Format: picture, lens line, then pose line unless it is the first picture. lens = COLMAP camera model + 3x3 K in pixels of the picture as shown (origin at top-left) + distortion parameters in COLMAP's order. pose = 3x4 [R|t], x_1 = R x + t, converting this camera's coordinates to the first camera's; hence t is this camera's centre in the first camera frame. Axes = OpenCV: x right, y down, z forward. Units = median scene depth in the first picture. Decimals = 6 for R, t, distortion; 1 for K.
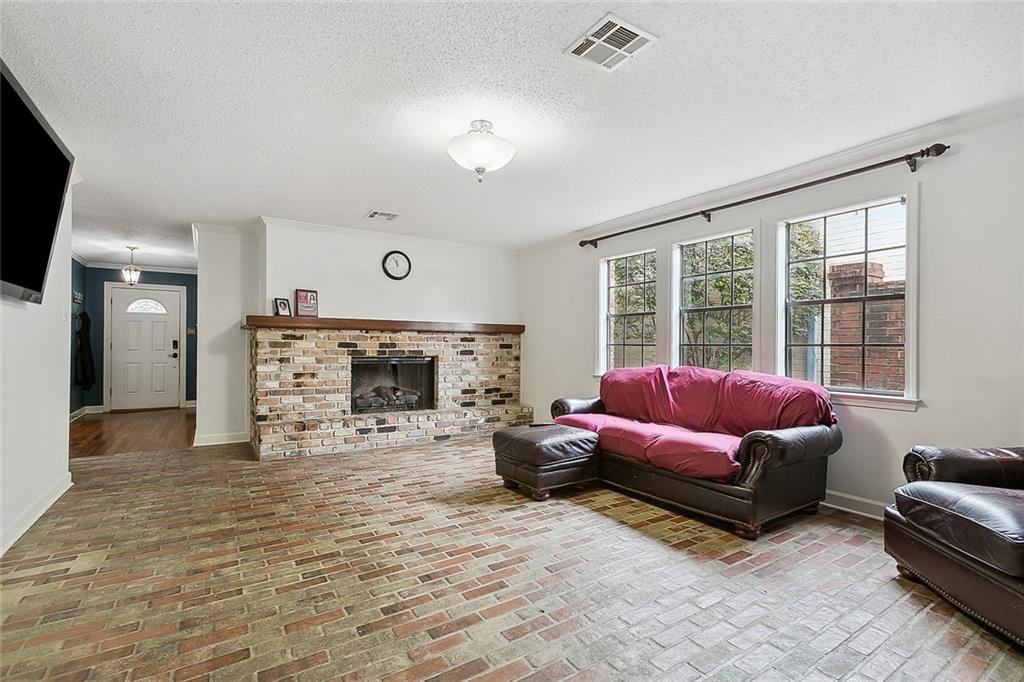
lens RADIAL K [[466.3, 0, 512.7], [0, 466.3, 343.5], [0, 0, 1]] dist [-0.001053, 0.003483]
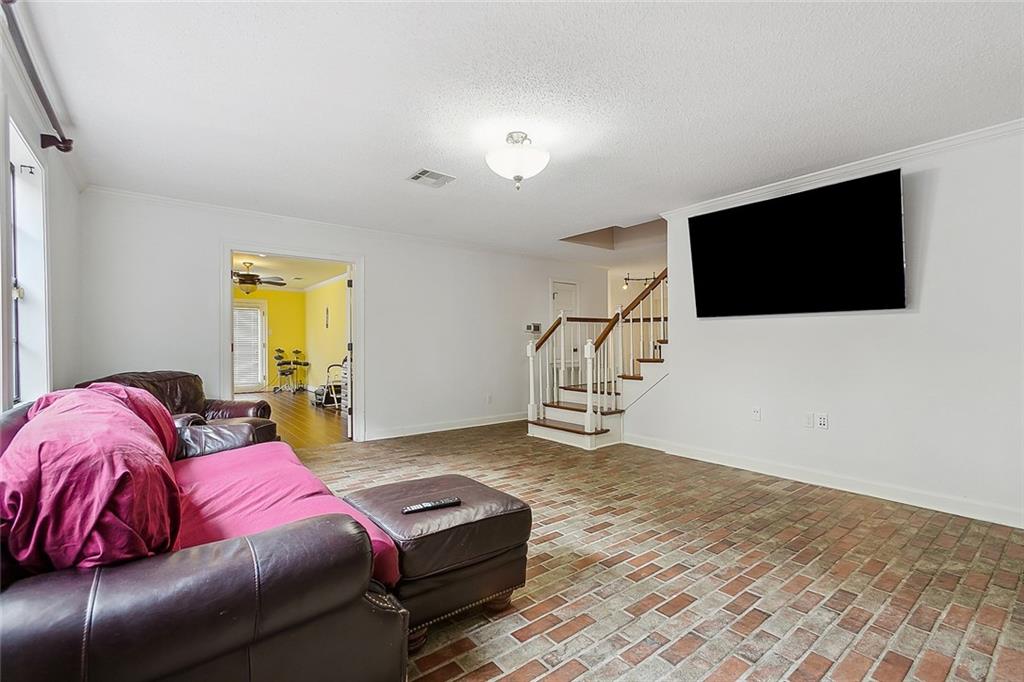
lens RADIAL K [[466.3, 0, 517.9], [0, 466.3, 344.2], [0, 0, 1]] dist [-0.001053, 0.003483]
pose [[-0.994986, -0.004045, -0.099931, 0.033582], [-0.003653, 0.999985, -0.004105, 0.010238], [0.099946, -0.003720, -0.994986, 1.913351]]
